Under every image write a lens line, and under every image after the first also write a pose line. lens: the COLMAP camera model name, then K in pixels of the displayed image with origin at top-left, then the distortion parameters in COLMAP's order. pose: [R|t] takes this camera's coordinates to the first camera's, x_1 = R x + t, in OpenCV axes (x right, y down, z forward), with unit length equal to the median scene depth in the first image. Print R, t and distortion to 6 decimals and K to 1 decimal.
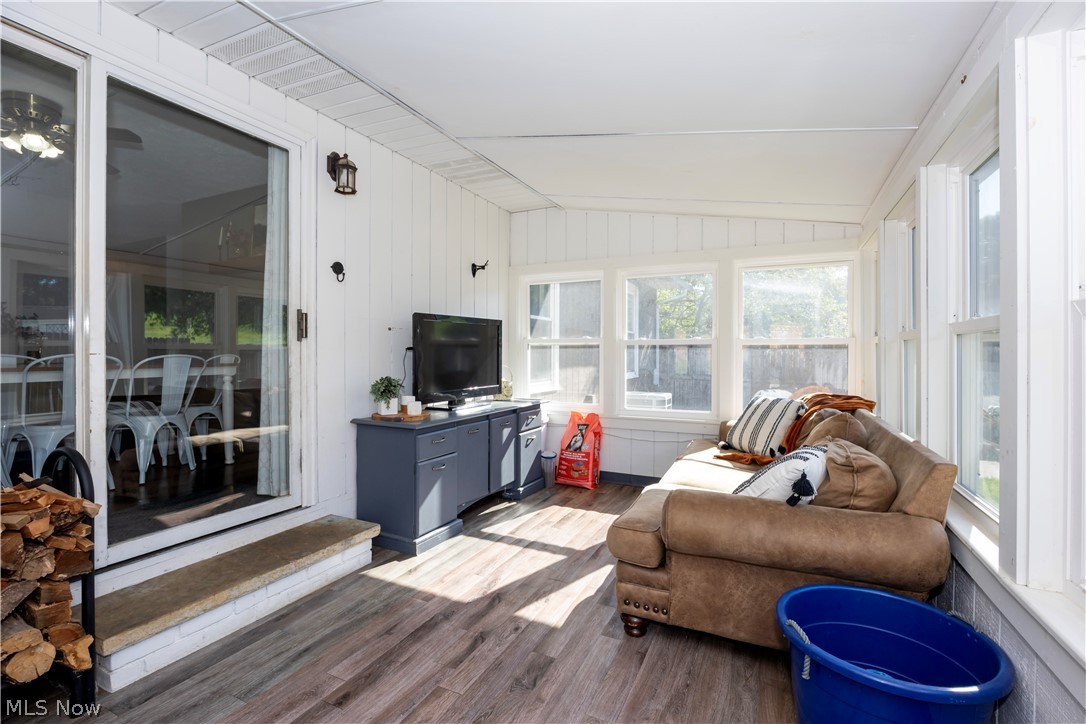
lens RADIAL K [[480.0, 0, 546.1], [0, 480.0, 356.5], [0, 0, 1]] dist [-0.009361, 0.000158]
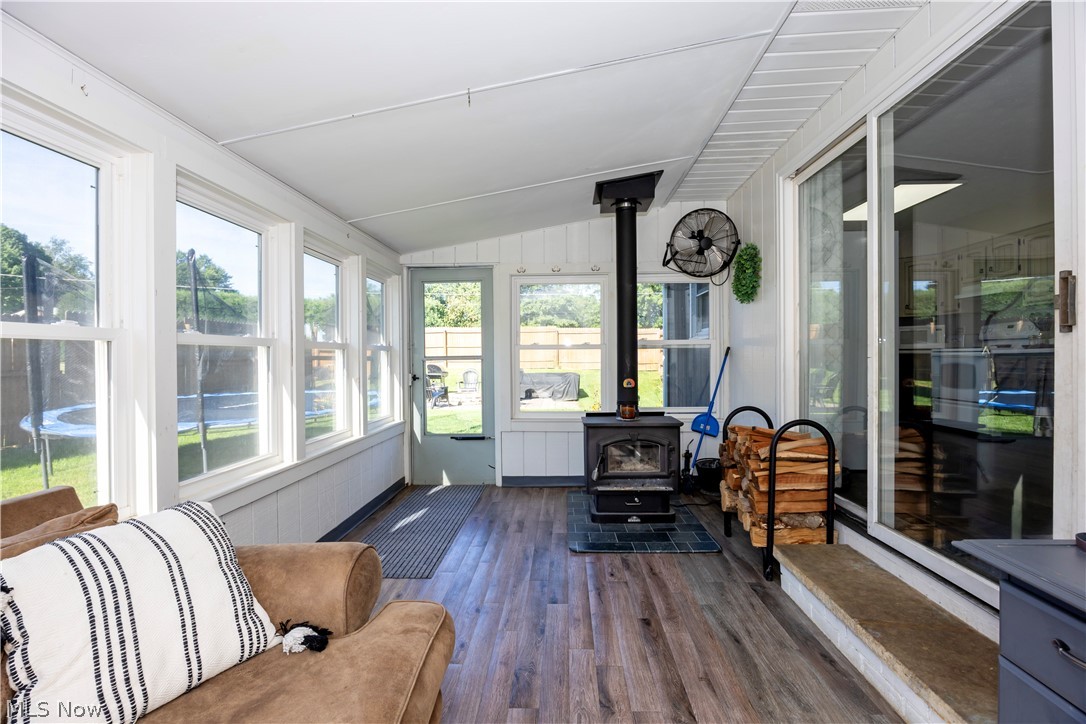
lens RADIAL K [[480.0, 0, 540.2], [0, 480.0, 360.2], [0, 0, 1]] dist [-0.009361, 0.000158]
pose [[-0.923926, 0.011906, -0.382385, 0.282922], [0.008938, 0.999915, 0.009537, -0.013840], [0.382466, 0.005394, -0.923954, 1.753430]]
